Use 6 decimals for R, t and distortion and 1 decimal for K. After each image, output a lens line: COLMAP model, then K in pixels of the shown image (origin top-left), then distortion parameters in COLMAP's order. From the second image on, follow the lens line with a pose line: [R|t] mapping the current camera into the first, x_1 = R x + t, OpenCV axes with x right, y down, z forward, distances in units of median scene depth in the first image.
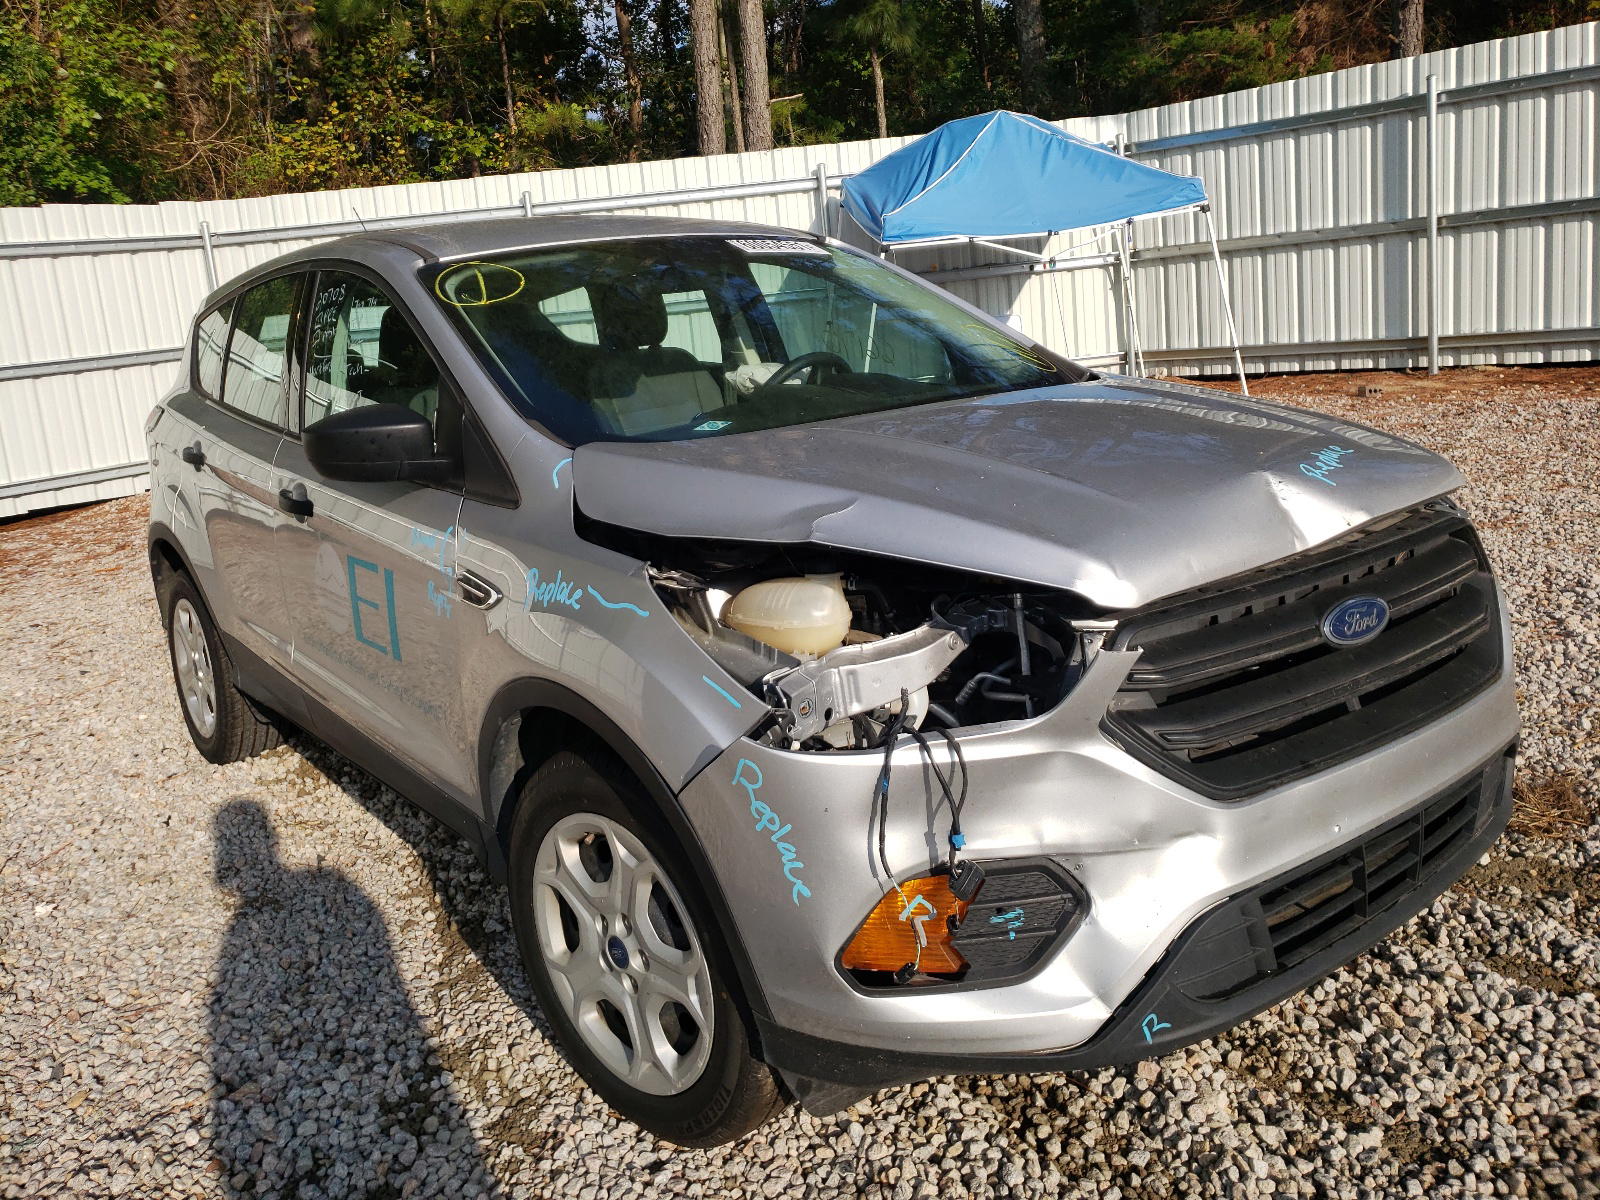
lens RADIAL K [[1342.8, 0, 796.4], [0, 1342.8, 528.0], [0, 0, 1]] dist [0.067070, -0.036934]
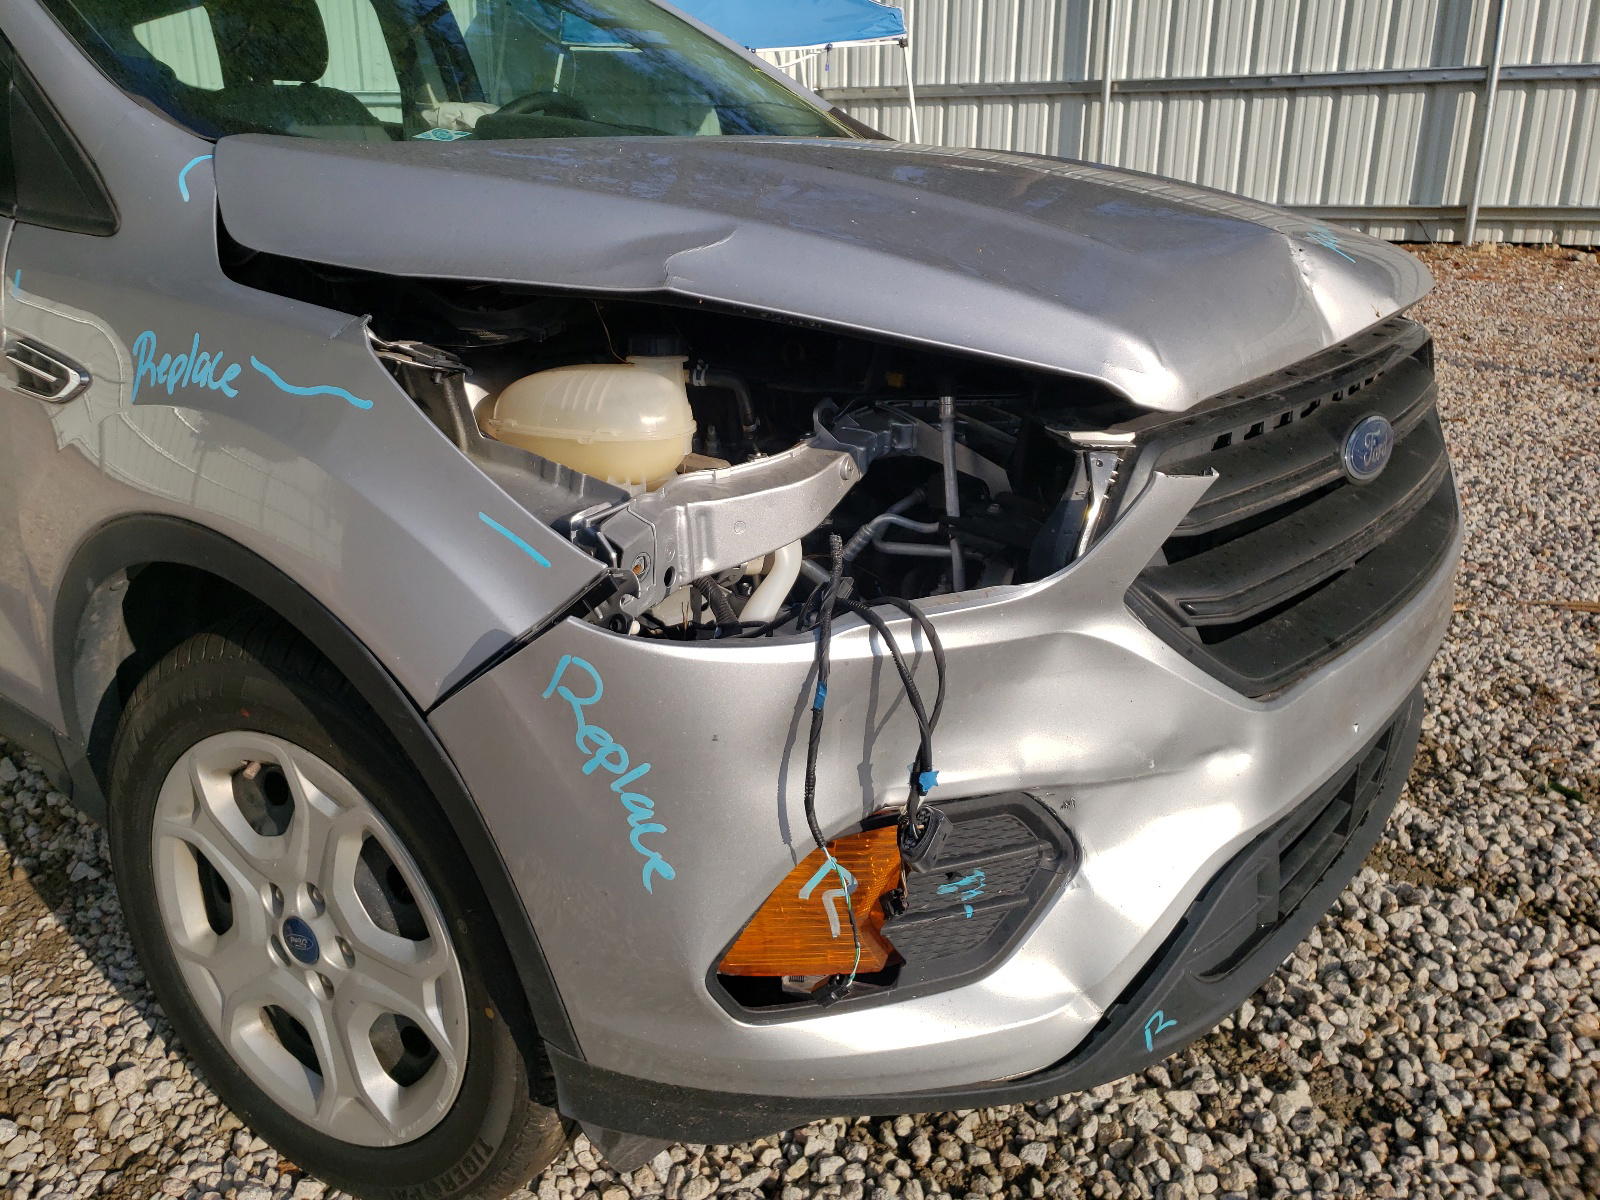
lens RADIAL K [[1342.8, 0, 796.4], [0, 1342.8, 528.0], [0, 0, 1]] dist [0.067070, -0.036934]
pose [[0.965340, 0.010366, 0.260789, -0.075799], [-0.038046, 0.994126, 0.101316, 0.045671], [-0.258207, -0.107727, 0.960065, 0.345320]]
